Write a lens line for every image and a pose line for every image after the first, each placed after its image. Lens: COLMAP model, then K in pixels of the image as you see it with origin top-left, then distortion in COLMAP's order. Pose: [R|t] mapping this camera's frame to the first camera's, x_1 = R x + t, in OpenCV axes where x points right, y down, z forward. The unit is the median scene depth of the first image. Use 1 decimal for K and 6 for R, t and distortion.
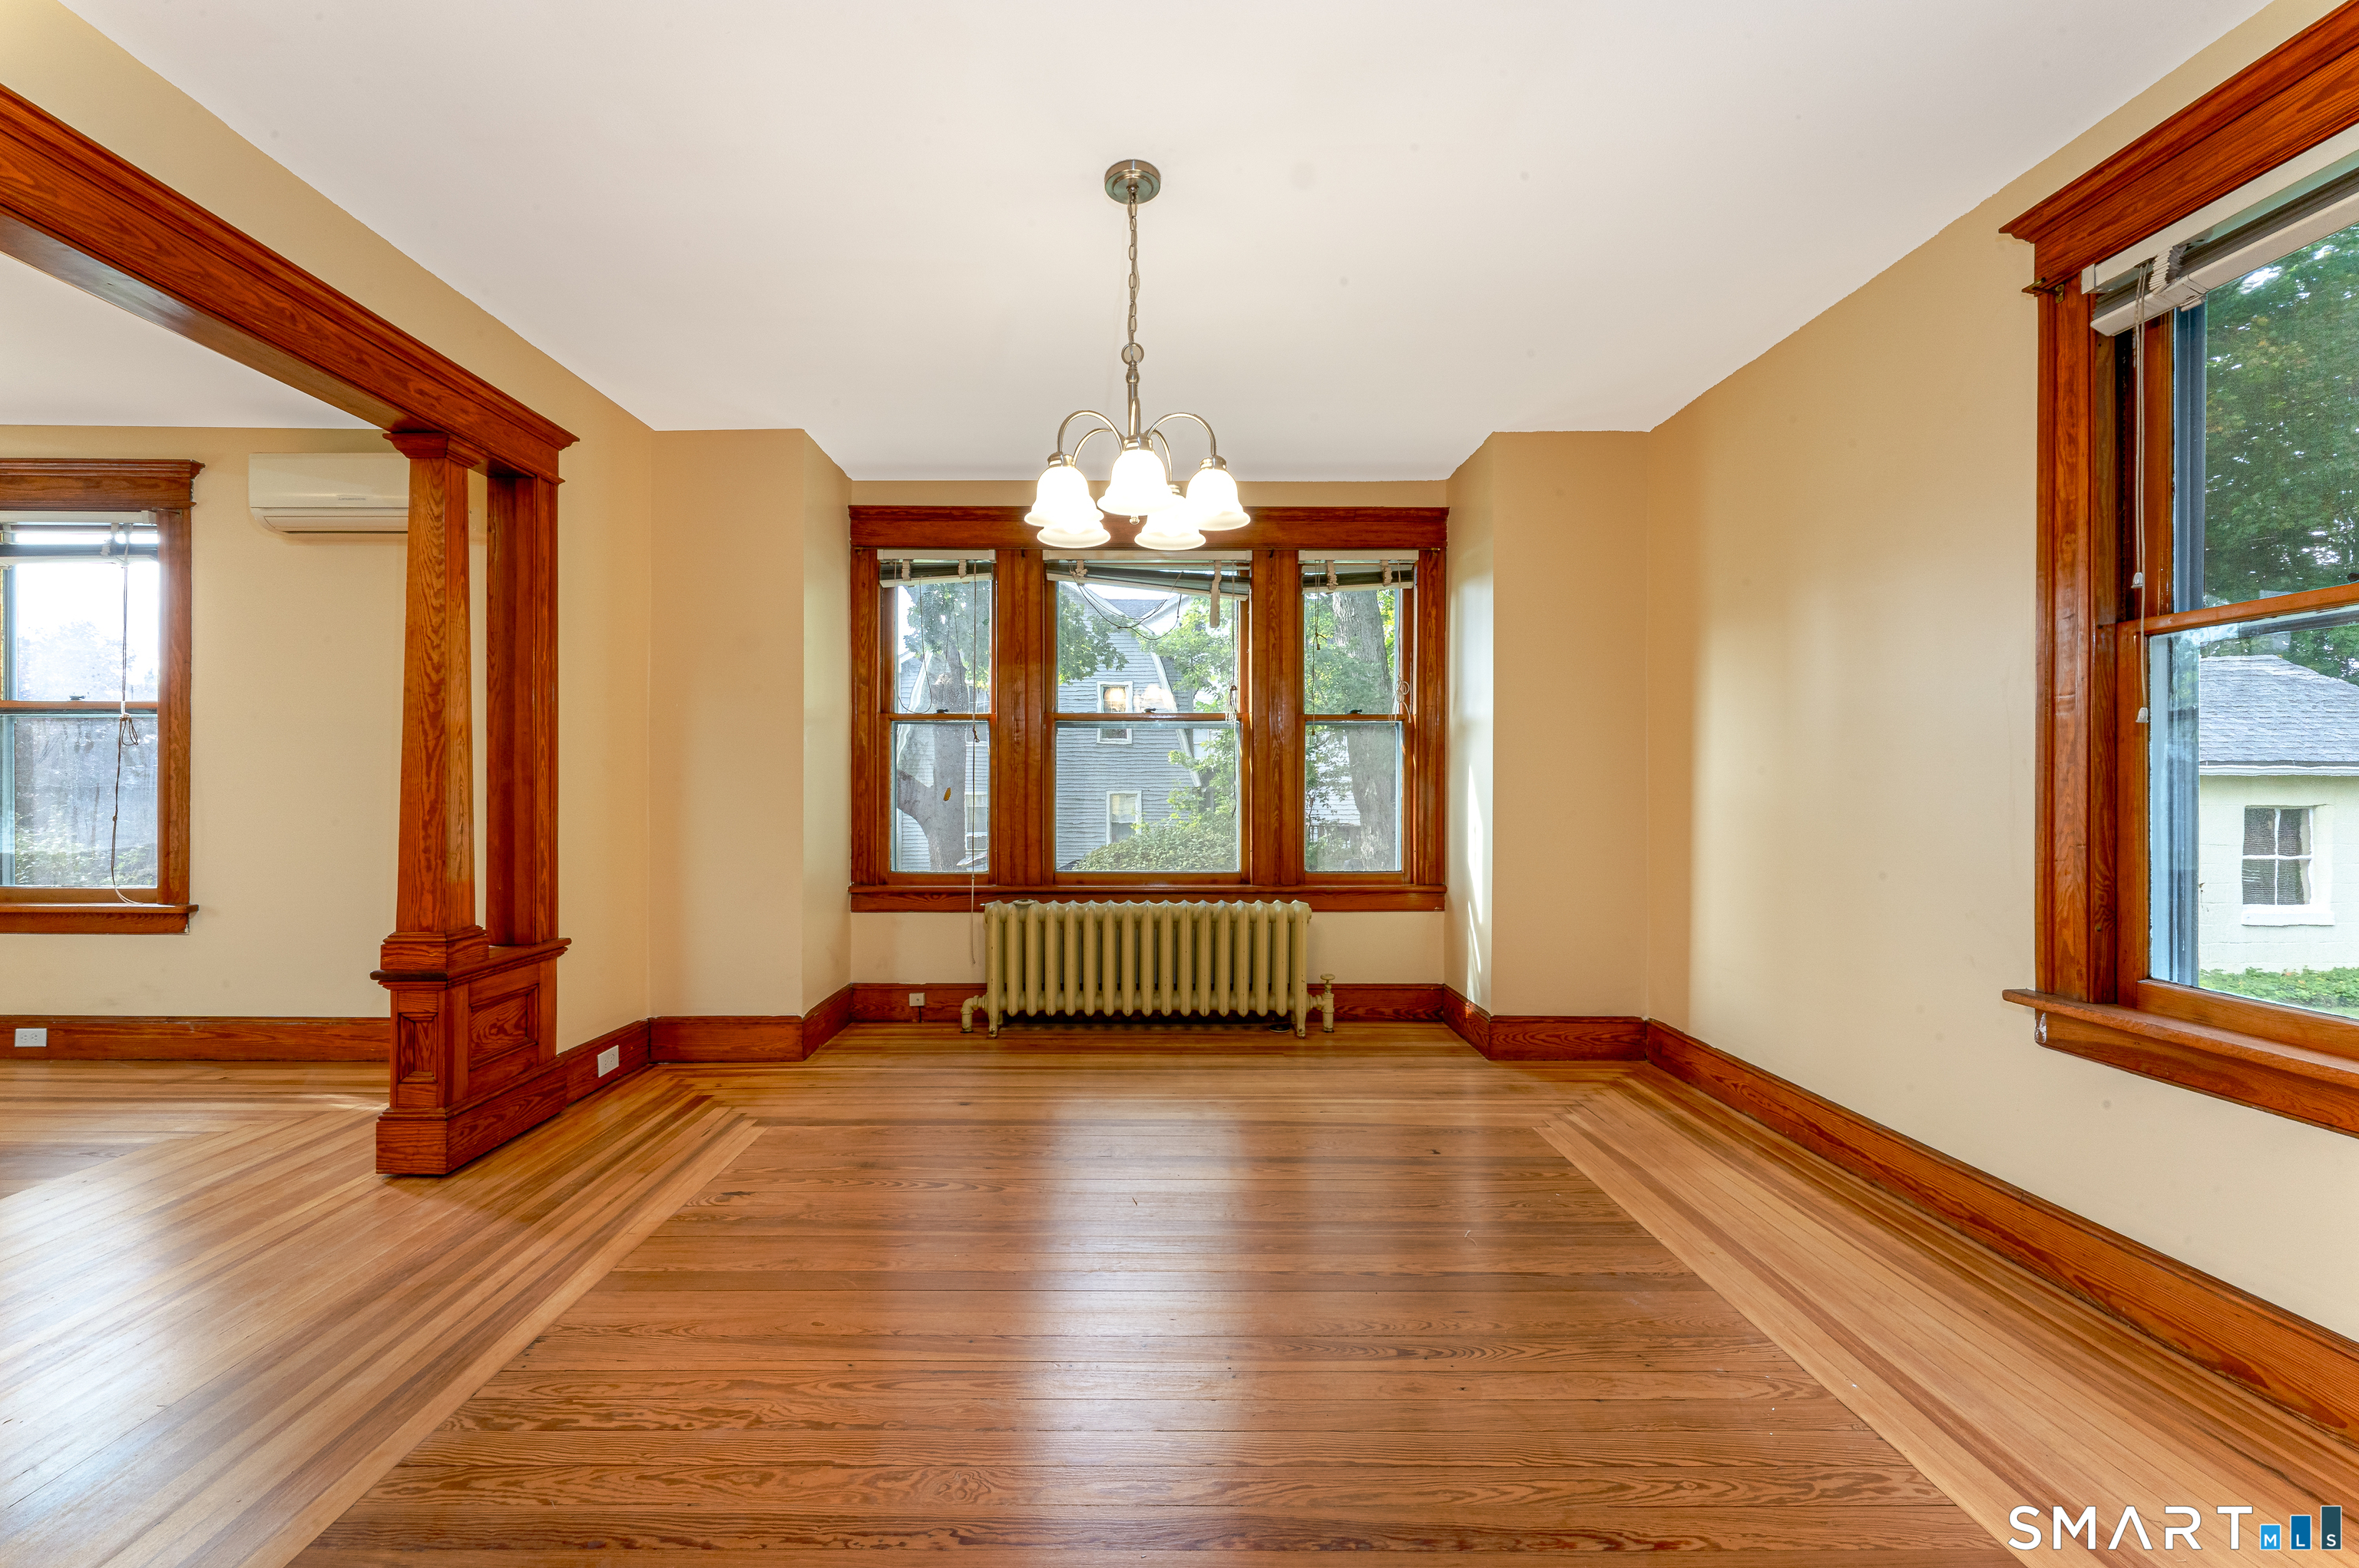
lens RADIAL K [[962.6, 0, 1151.6], [0, 962.6, 784.5], [0, 0, 1]] dist [0.000068, -0.000106]
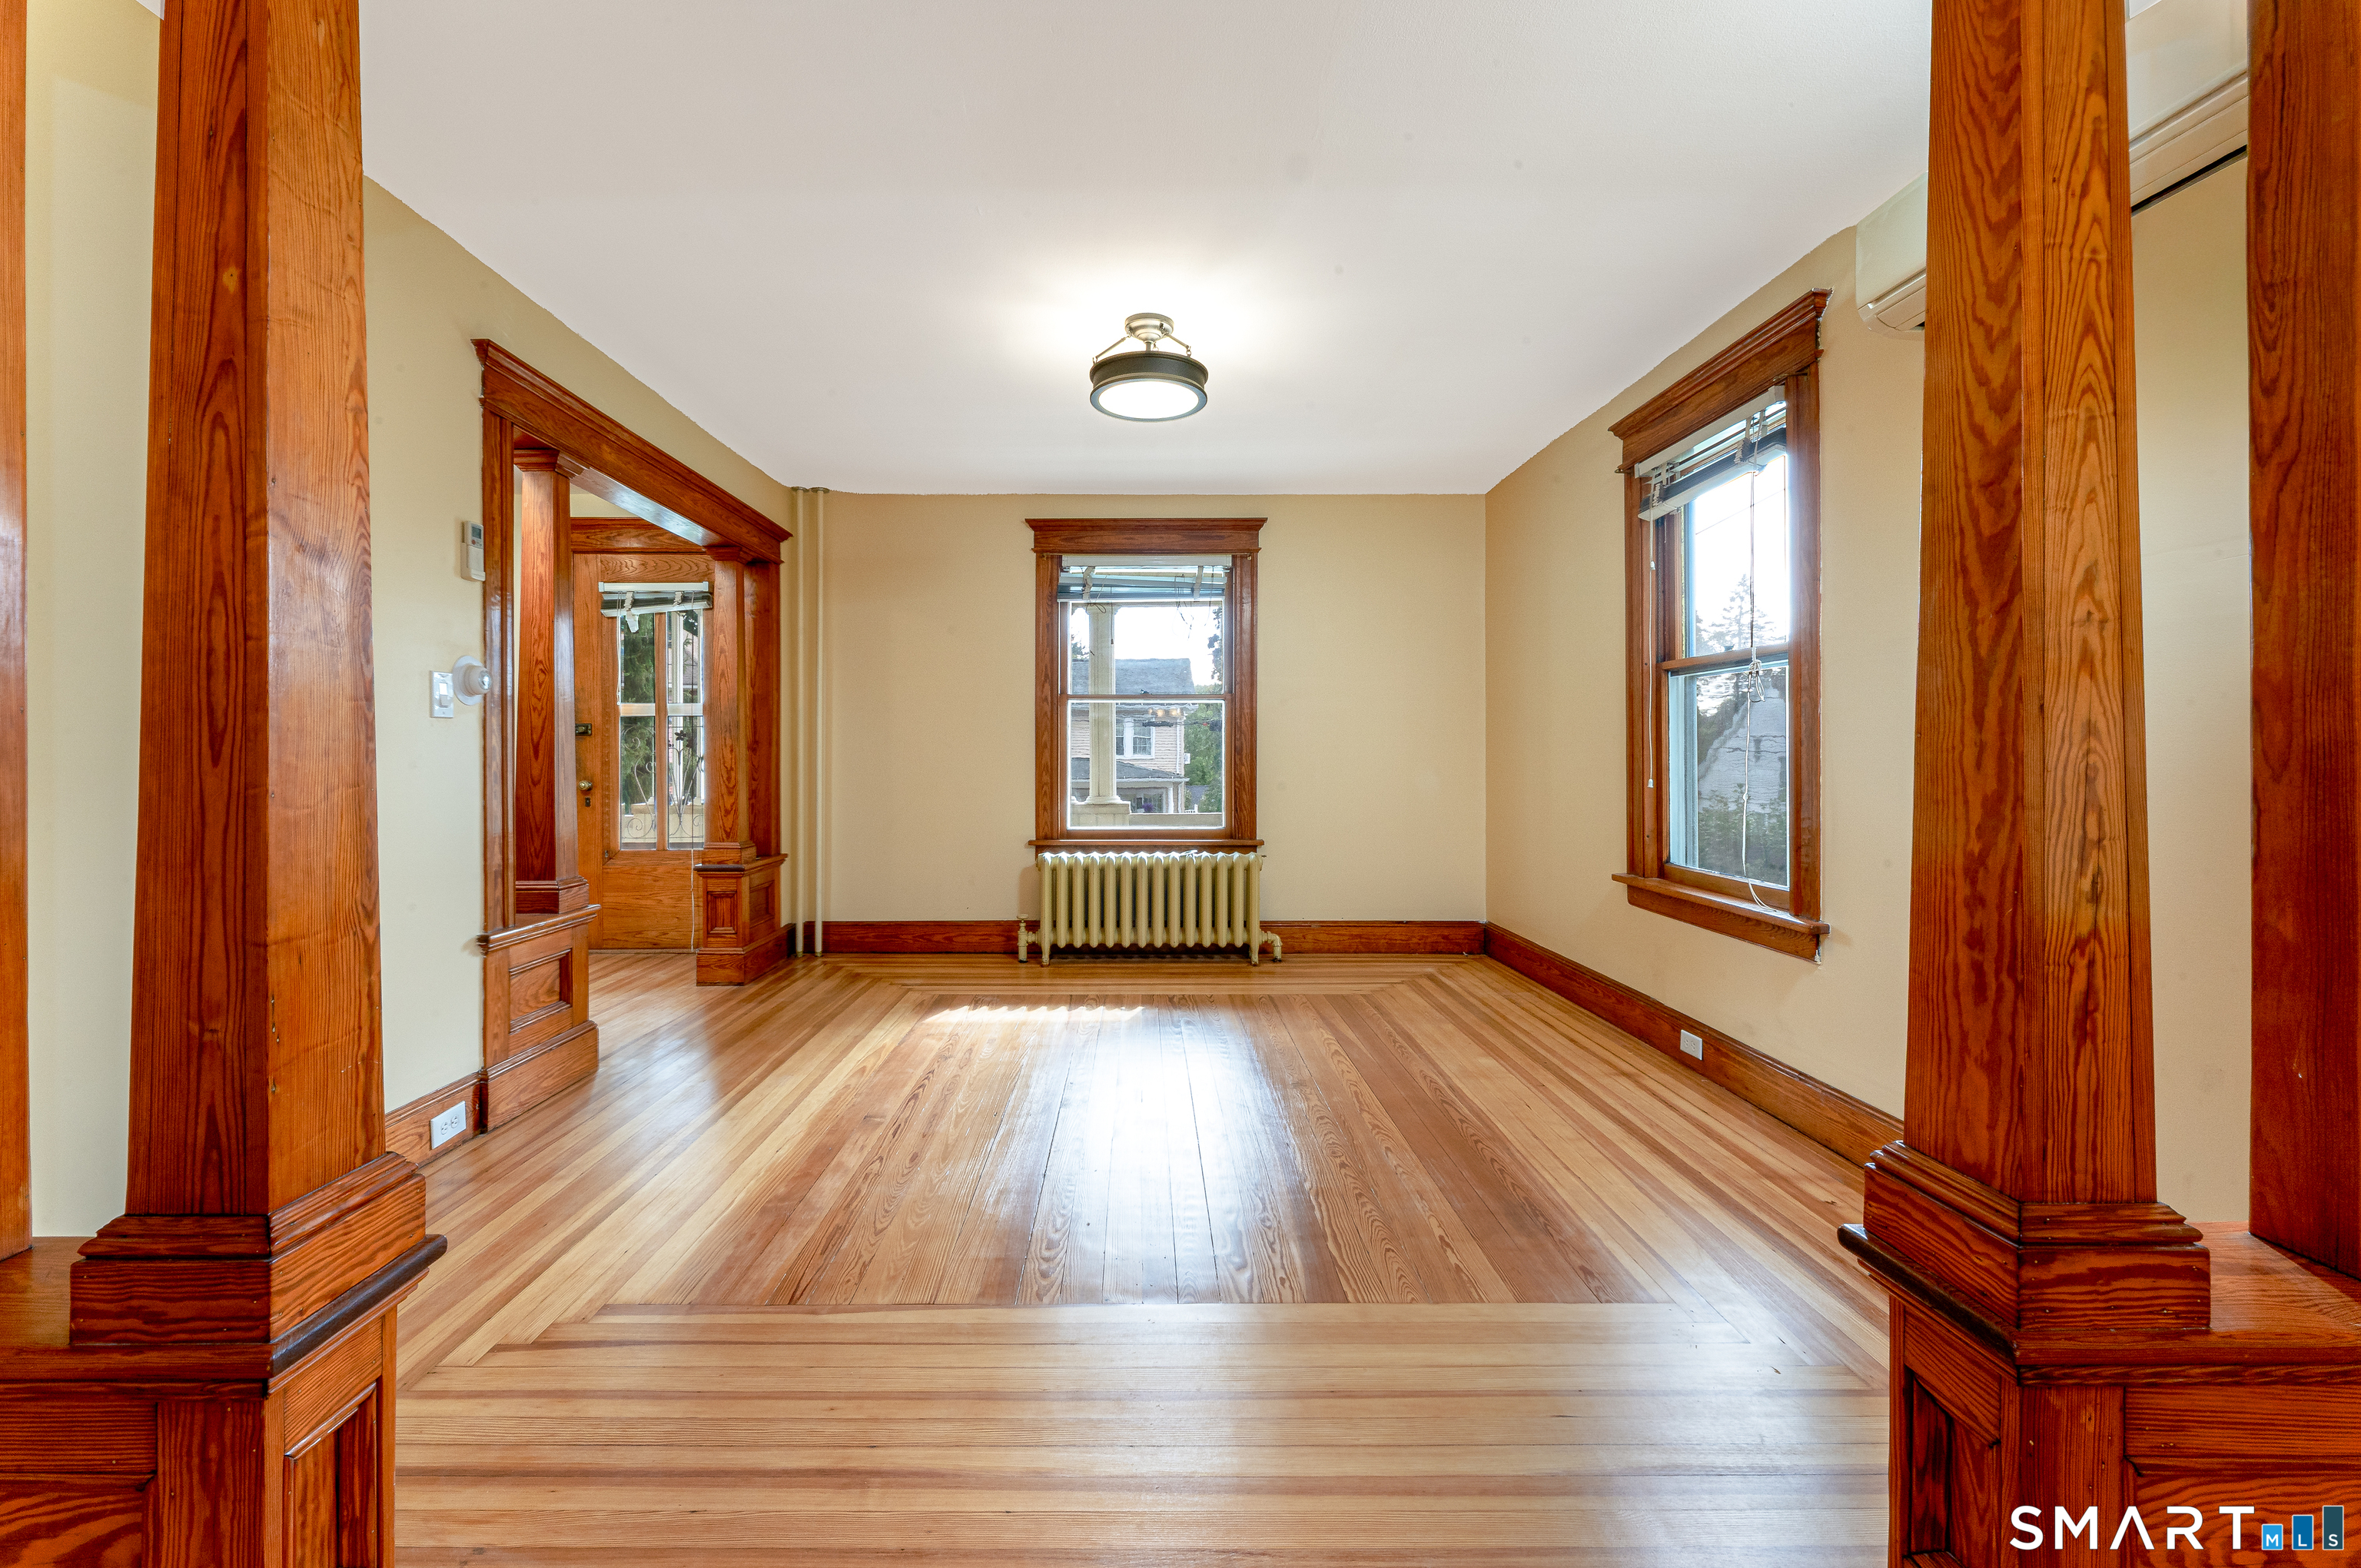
lens RADIAL K [[959.7, 0, 1133.1], [0, 959.7, 749.5], [0, 0, 1]] dist [-0.002170, -0.000333]
pose [[-0.010659, -0.004957, -0.999931, -0.301639], [0.001164, 0.999987, -0.004969, 0.001164], [0.999943, -0.001217, -0.010653, 0.520349]]
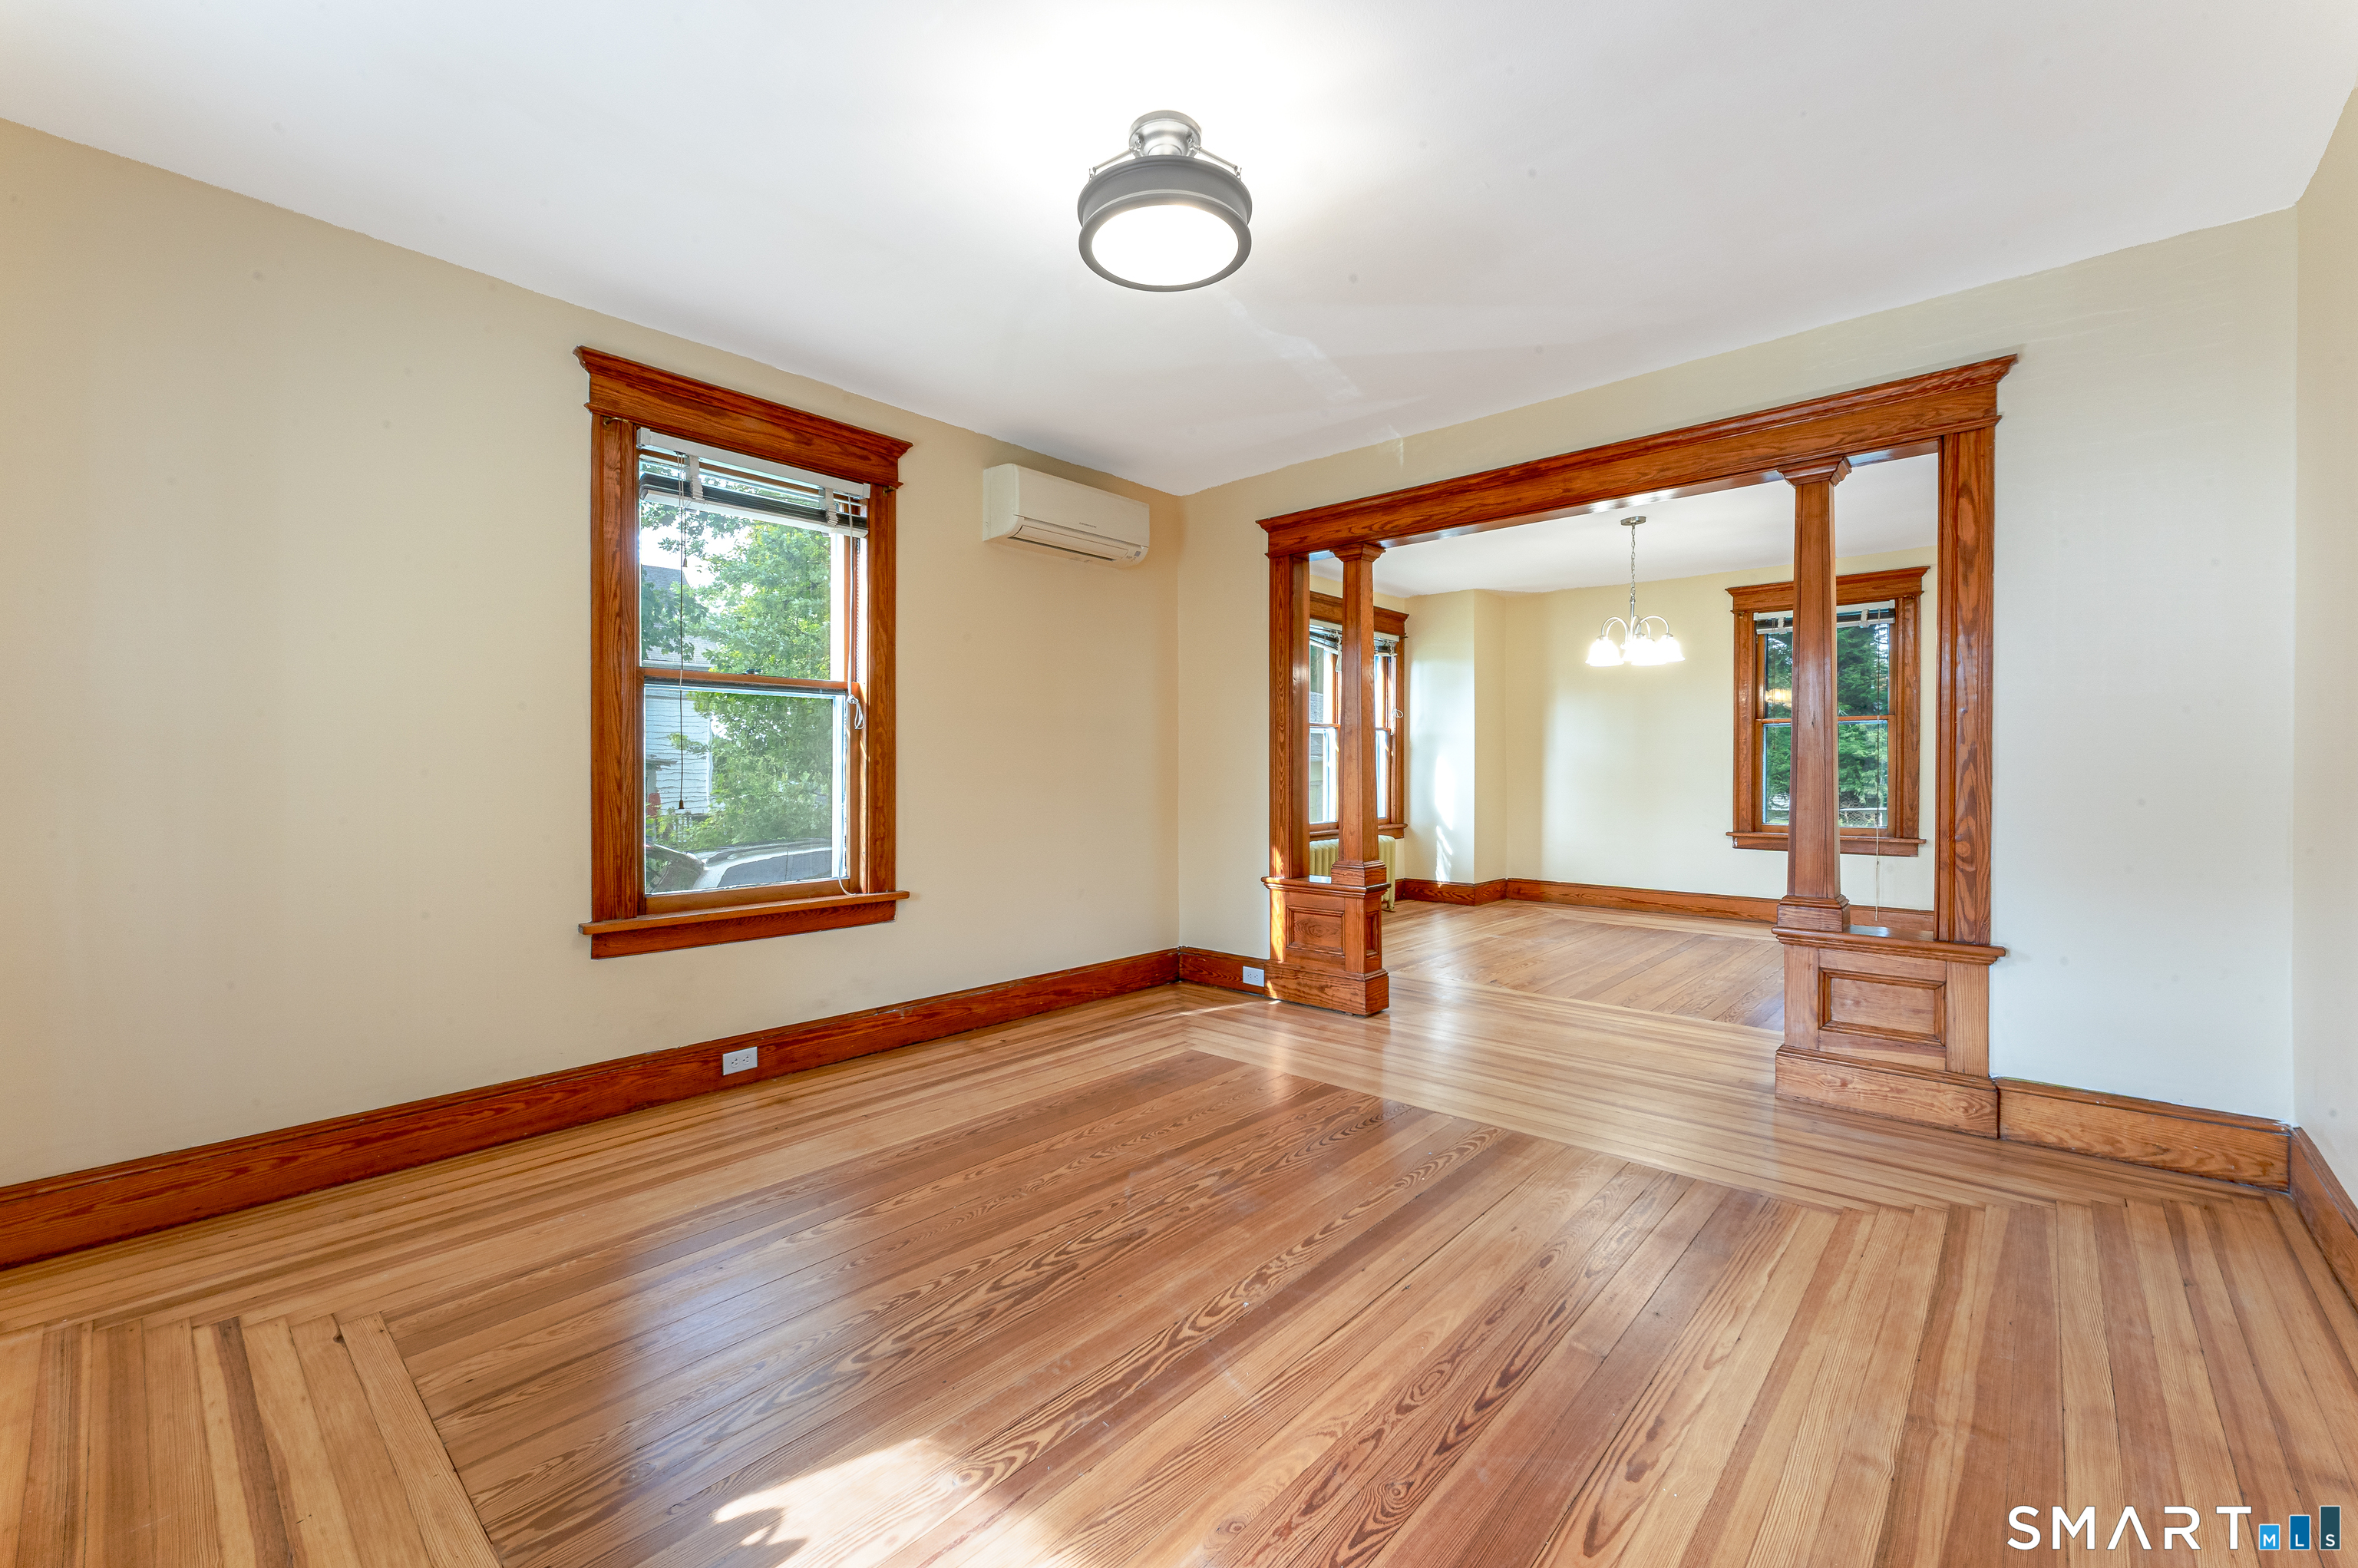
lens RADIAL K [[949.1, 0, 1173.6], [0, 949.1, 767.0], [0, 0, 1]] dist [0.002216, 0.000120]
pose [[0.681254, -0.002032, 0.732045, -1.569100], [0.003345, 0.999994, -0.000337, -0.002277], [-0.732040, 0.002678, 0.681256, 0.127243]]
